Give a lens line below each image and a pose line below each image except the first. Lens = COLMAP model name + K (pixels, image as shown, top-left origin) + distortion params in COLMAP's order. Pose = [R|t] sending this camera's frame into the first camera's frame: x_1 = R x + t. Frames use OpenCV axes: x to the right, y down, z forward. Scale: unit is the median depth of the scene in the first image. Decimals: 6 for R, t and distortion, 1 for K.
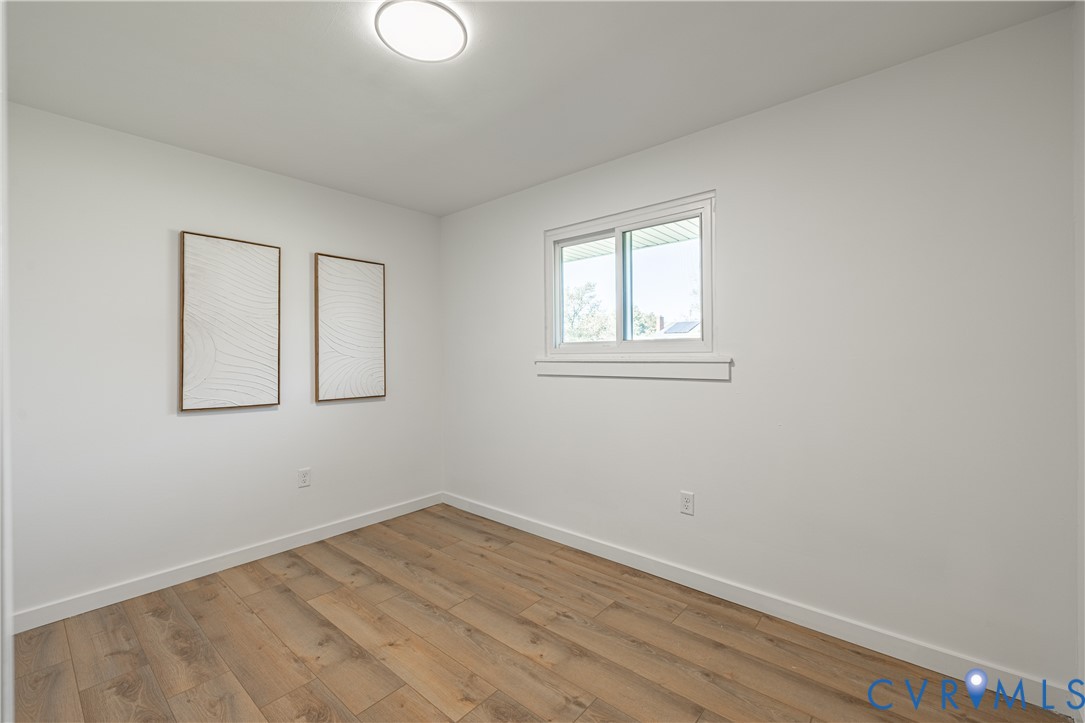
lens RADIAL K [[456.9, 0, 542.7], [0, 456.9, 357.0], [0, 0, 1]] dist [0.002801, -0.000253]
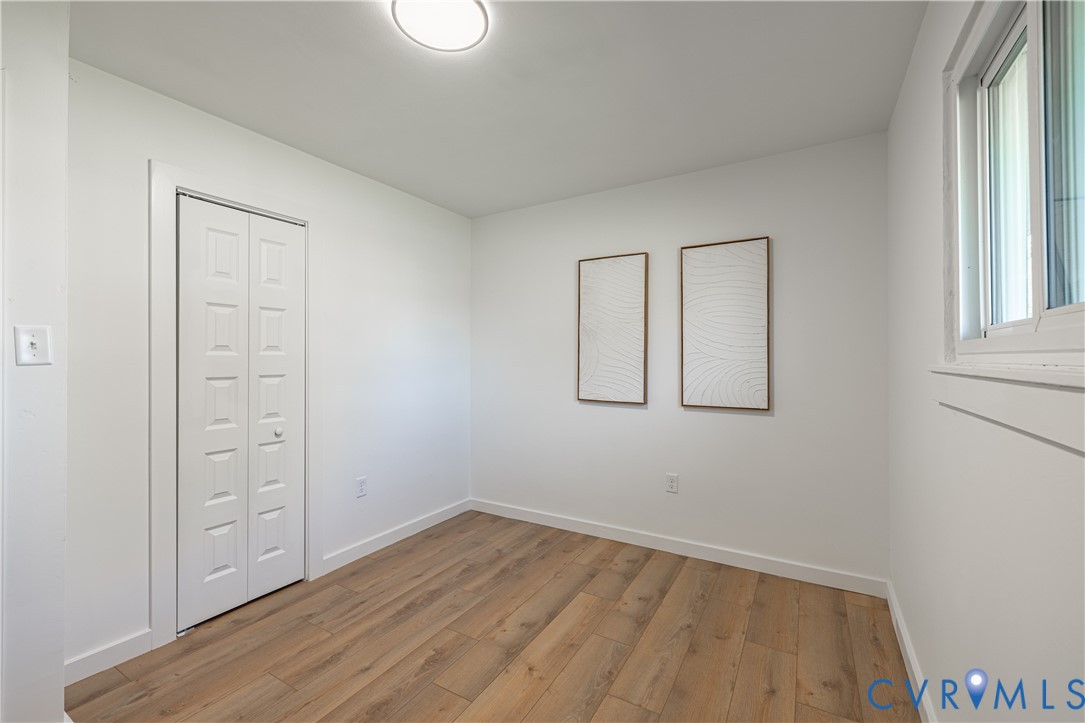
lens RADIAL K [[456.9, 0, 542.7], [0, 456.9, 357.0], [0, 0, 1]] dist [0.002801, -0.000253]
pose [[0.165401, 0.005981, -0.986208, 0.458506], [0.000576, 0.999981, 0.006162, -0.011046], [0.986226, -0.001587, 0.165394, 0.675971]]
